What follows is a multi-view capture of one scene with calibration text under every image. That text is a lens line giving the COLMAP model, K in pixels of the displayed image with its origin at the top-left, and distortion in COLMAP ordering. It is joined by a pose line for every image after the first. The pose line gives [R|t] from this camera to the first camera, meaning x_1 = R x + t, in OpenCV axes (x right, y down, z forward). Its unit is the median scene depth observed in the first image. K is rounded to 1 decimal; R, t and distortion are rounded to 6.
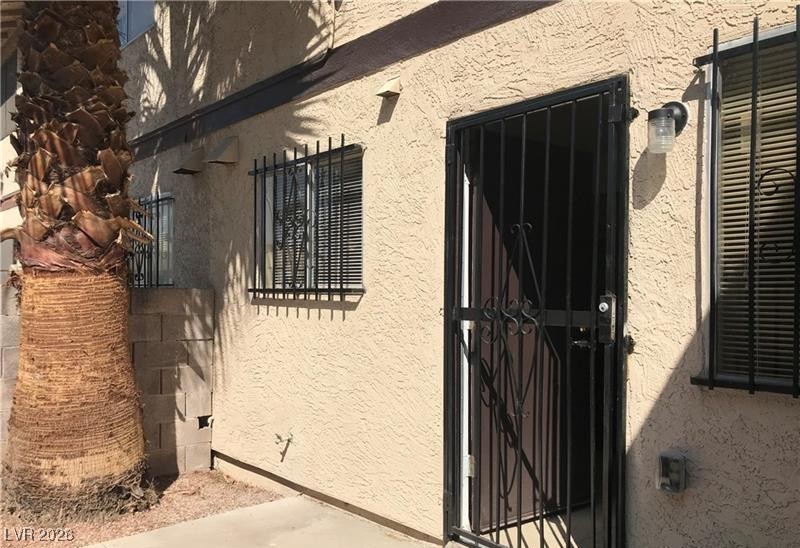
lens RADIAL K [[649.5, 0, 400.0], [0, 649.5, 276.0], [0, 0, 1]] dist [0.004161, -0.004639]
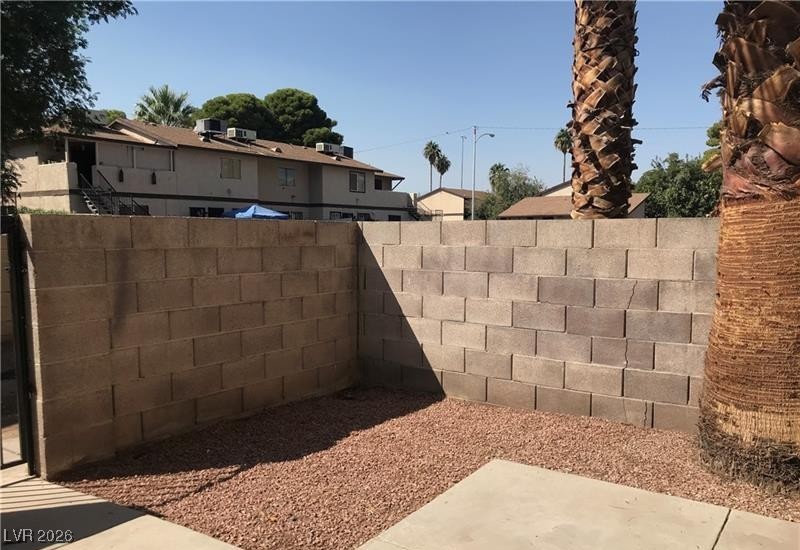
lens RADIAL K [[649.5, 0, 399.8], [0, 649.5, 276.4], [0, 0, 1]] dist [0.004161, -0.004639]
pose [[0.211732, 0.058809, -0.975557, 0.240796], [0.035929, 0.997045, 0.067902, 0.021935], [0.976667, -0.049428, 0.208993, 0.354617]]
